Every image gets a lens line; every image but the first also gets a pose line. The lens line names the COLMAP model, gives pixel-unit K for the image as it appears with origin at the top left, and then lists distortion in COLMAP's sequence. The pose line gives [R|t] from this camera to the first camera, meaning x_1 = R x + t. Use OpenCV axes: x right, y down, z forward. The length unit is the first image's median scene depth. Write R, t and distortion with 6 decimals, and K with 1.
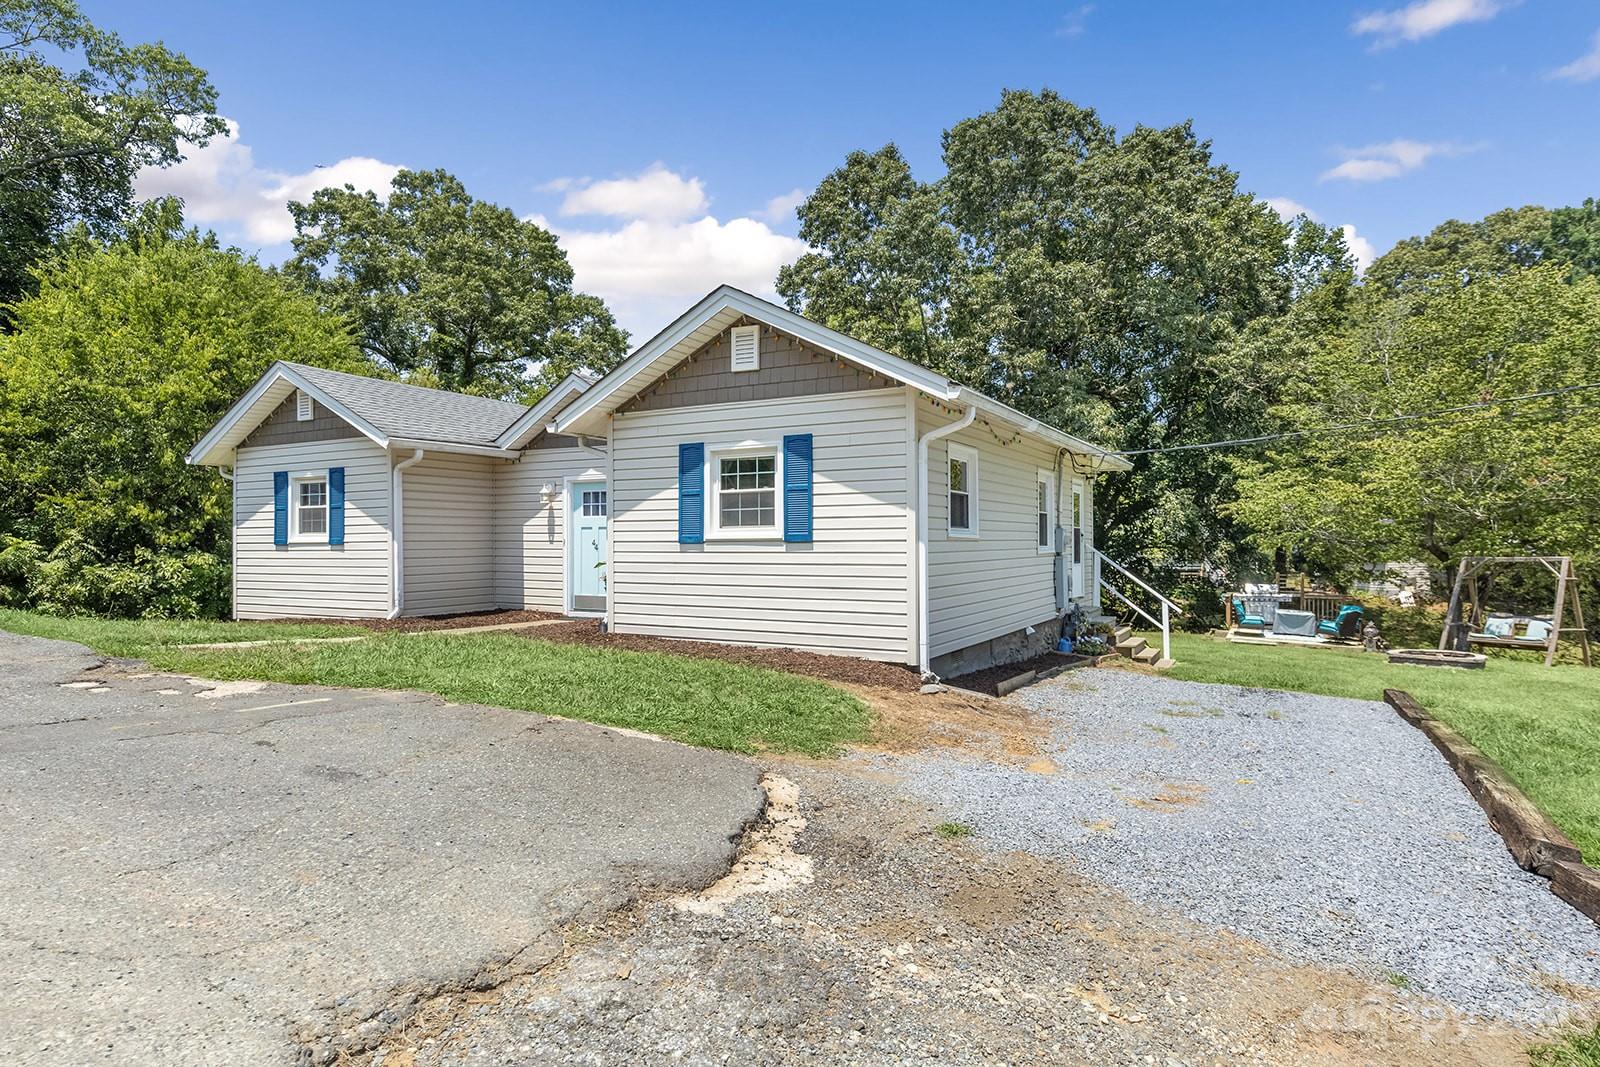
lens RADIAL K [[904.9, 0, 800.0], [0, 904.9, 533.5], [0, 0, 1]] dist [0.002639, 0.000283]
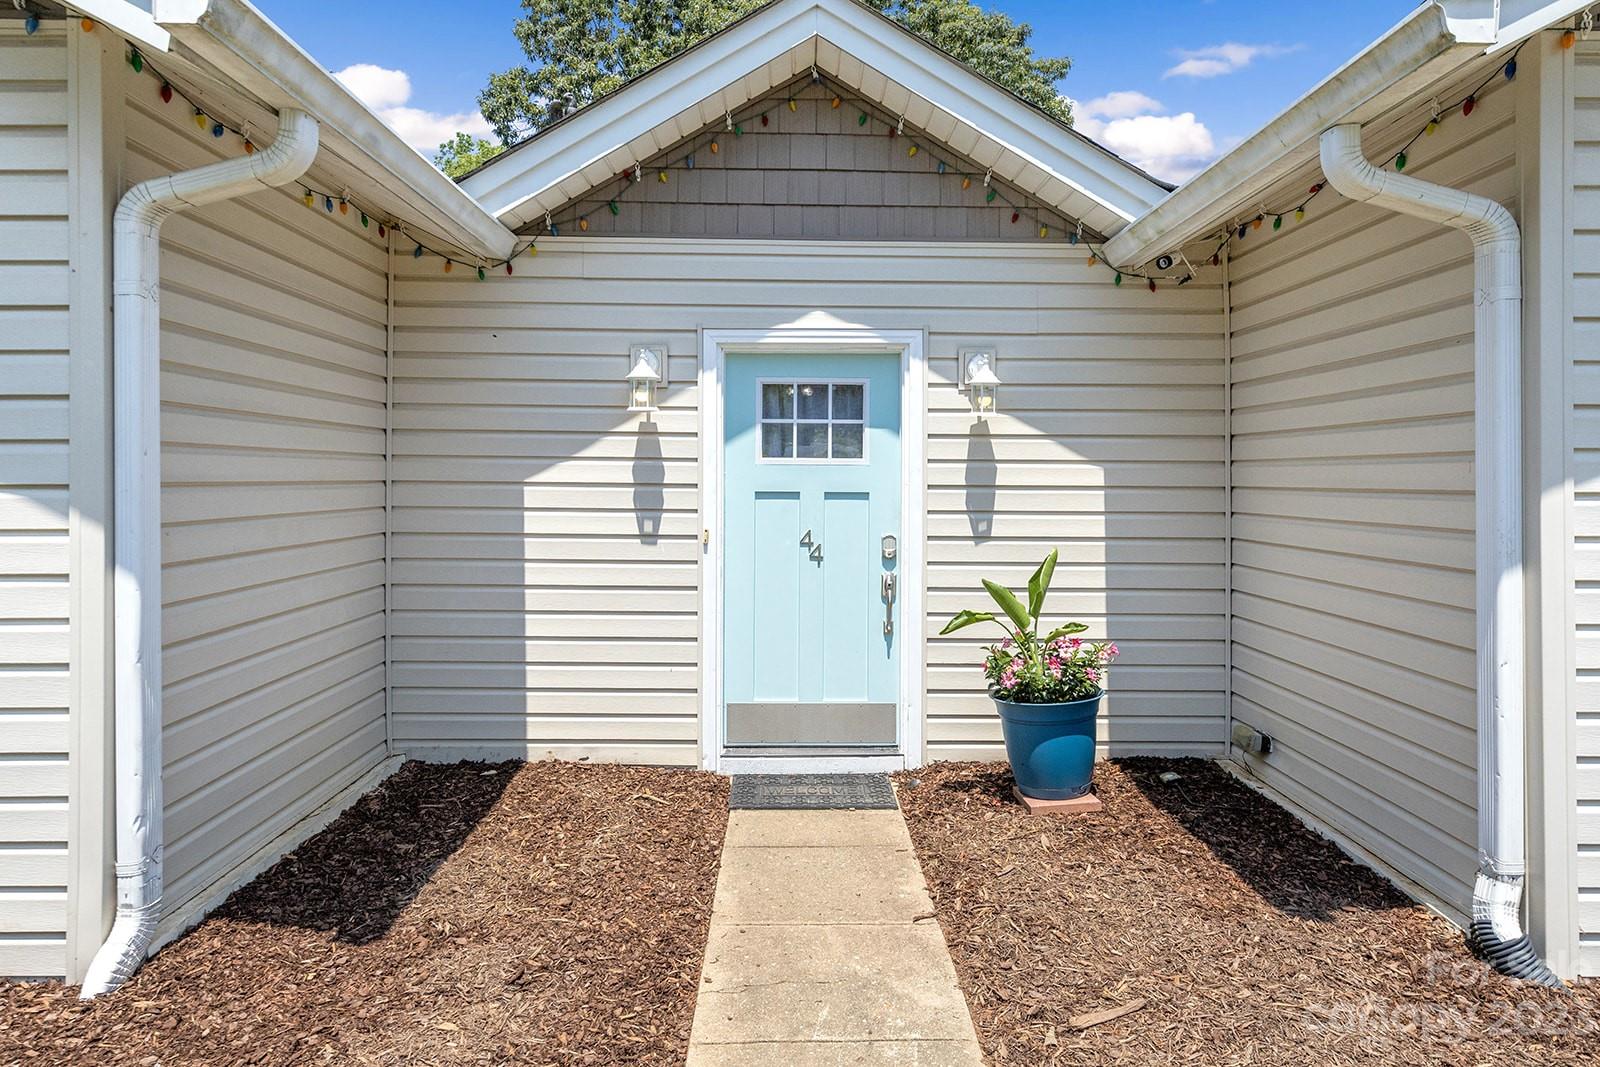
lens RADIAL K [[922.2, 0, 799.3], [0, 922.2, 479.9], [0, 0, 1]] dist [0.002437, -0.000509]
pose [[0.869421, 0.006220, 0.494033, -0.397742], [-0.009430, 0.999948, 0.004006, -0.012917], [-0.493983, -0.008142, 0.869434, 0.719622]]
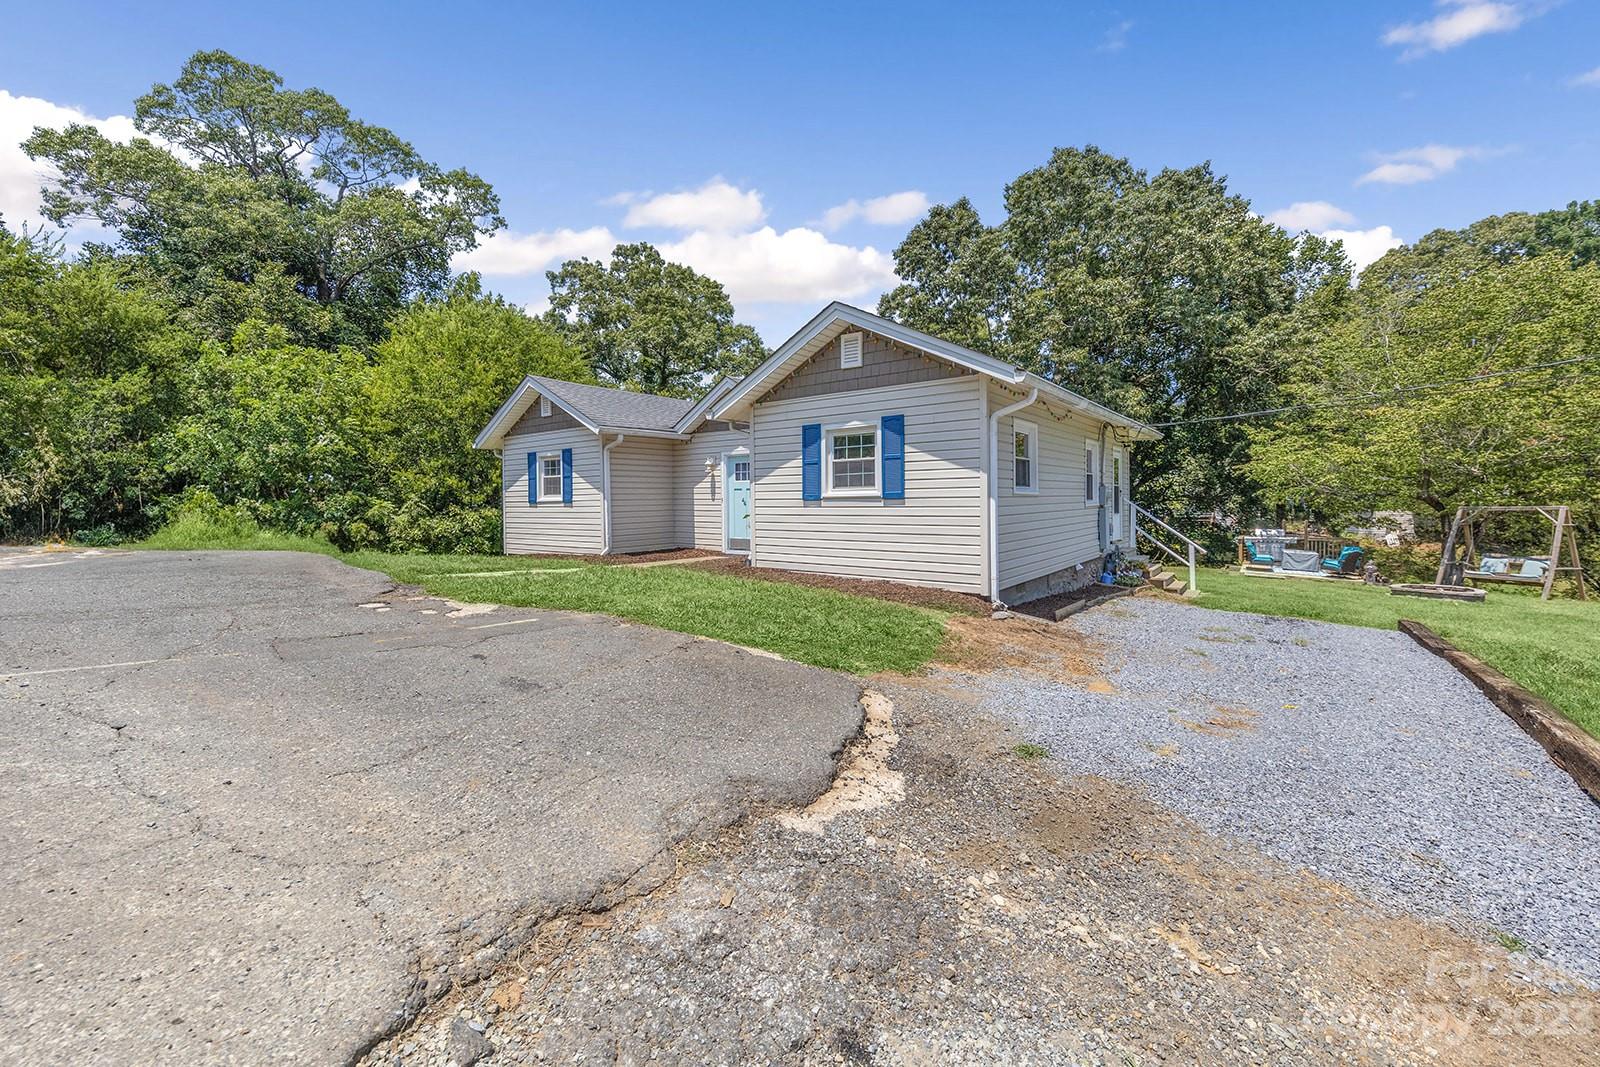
lens RADIAL K [[639.2, 0, 798.0], [0, 639.2, 511.3], [0, 0, 1]] dist [0.007163, -0.000238]
pose [[0.988338, -0.004197, -0.152218, 0.001765], [0.008704, 0.999543, 0.028949, -0.000199], [0.152027, -0.029937, 0.987923, 0.055865]]
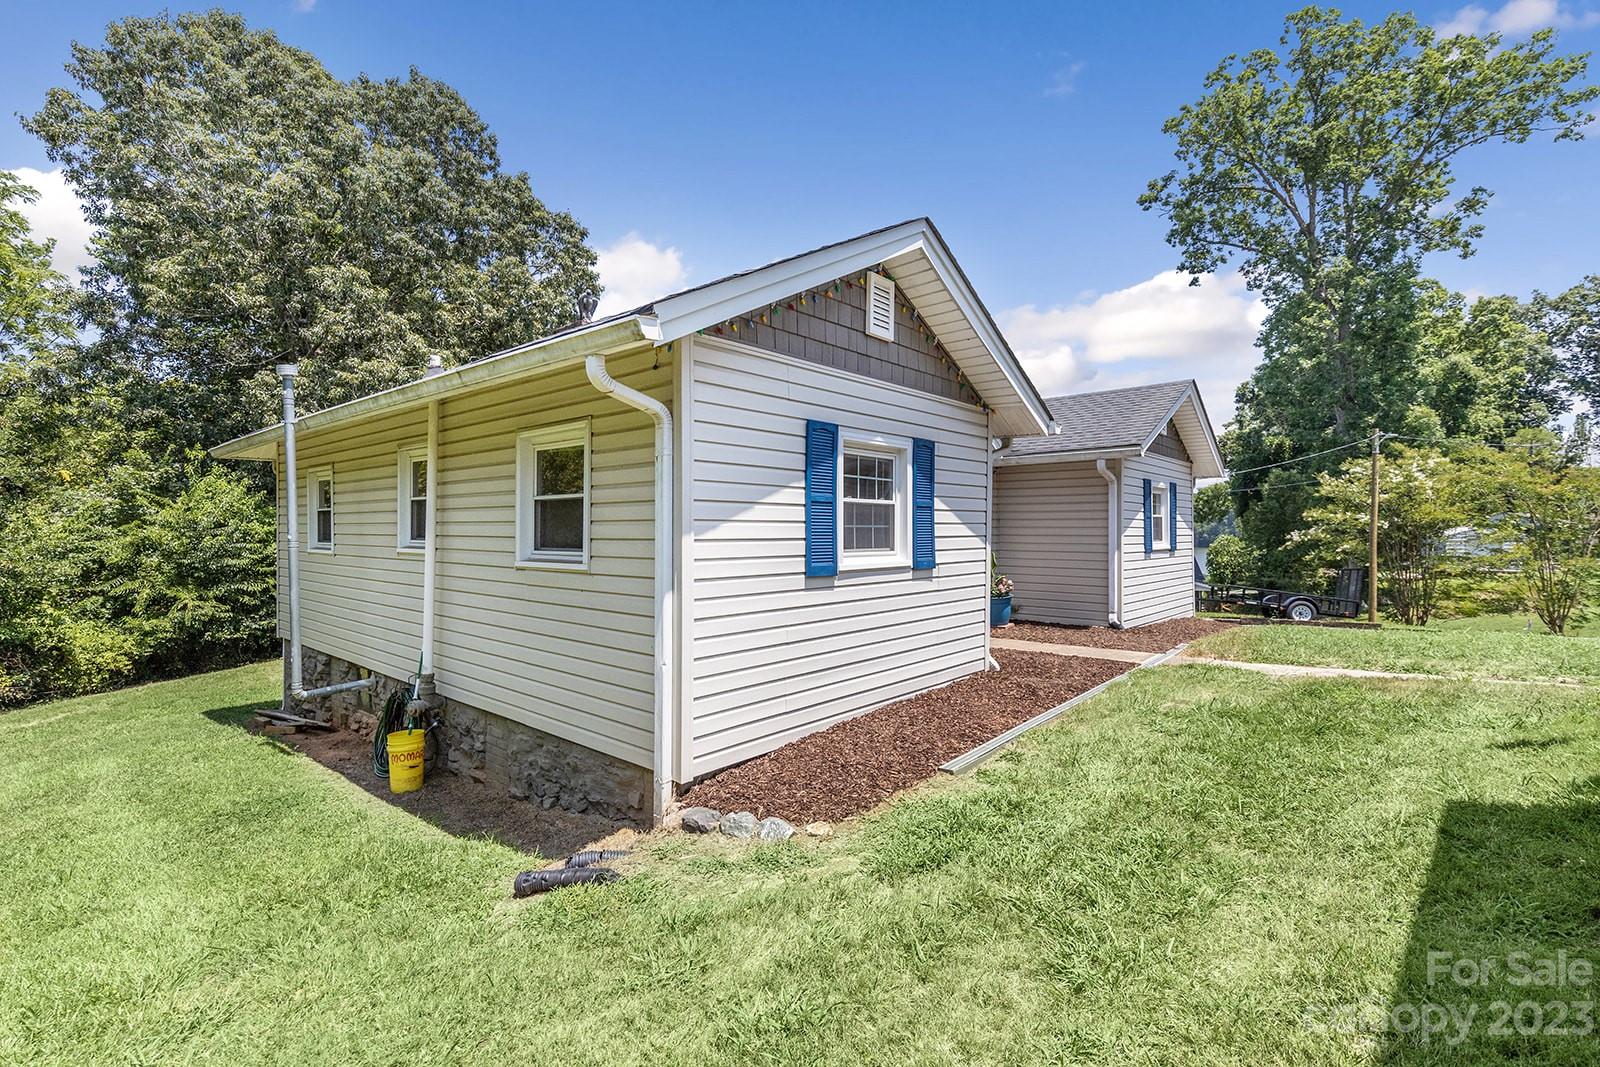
lens RADIAL K [[730.3, 0, 791.2], [0, 730.3, 530.6], [0, 0, 1]] dist [0.003784, 0.000689]
pose [[0.225292, 0.002771, 0.974287, -0.994111], [-0.013766, 0.999905, 0.000339, -0.011795], [-0.974194, -0.013489, 0.225308, 0.972685]]
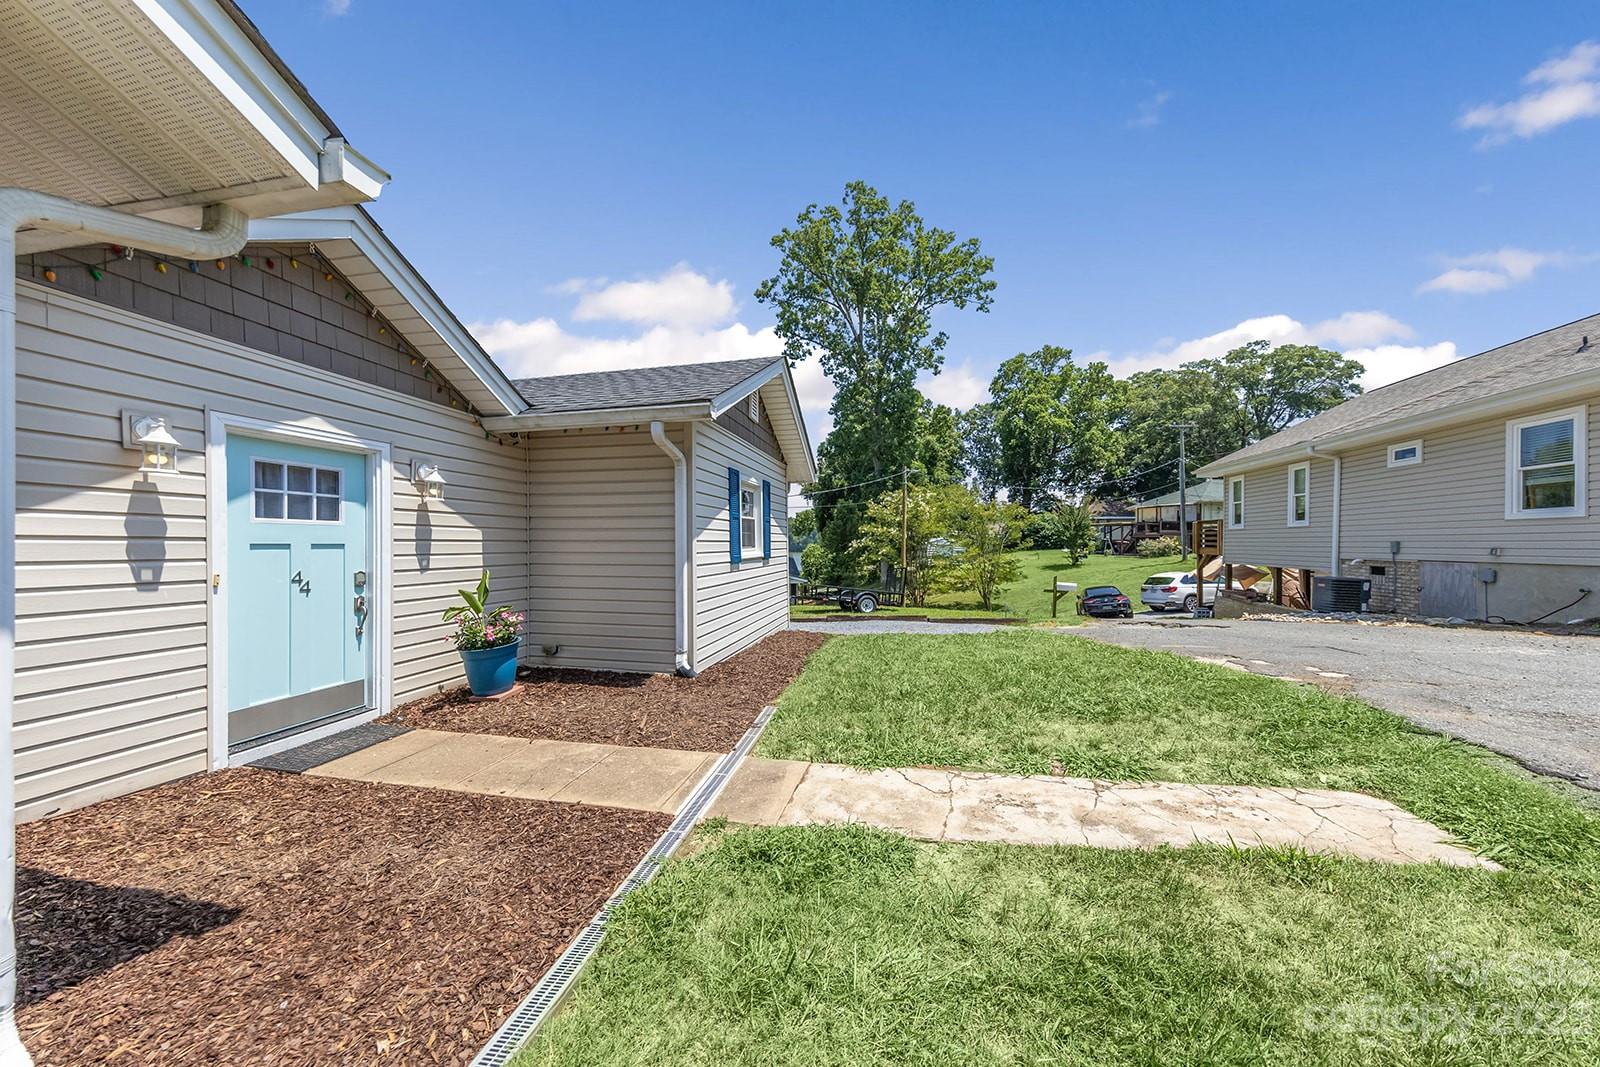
lens RADIAL K [[518.0, 0, 803.9], [0, 518.0, 544.9], [0, 0, 1]] dist [0.000496, 0.000010]
pose [[-0.290226, -0.001864, 0.956956, -0.554456], [-0.007175, 0.999974, -0.000228, -0.008445], [-0.956931, -0.006932, -0.290232, 0.840238]]
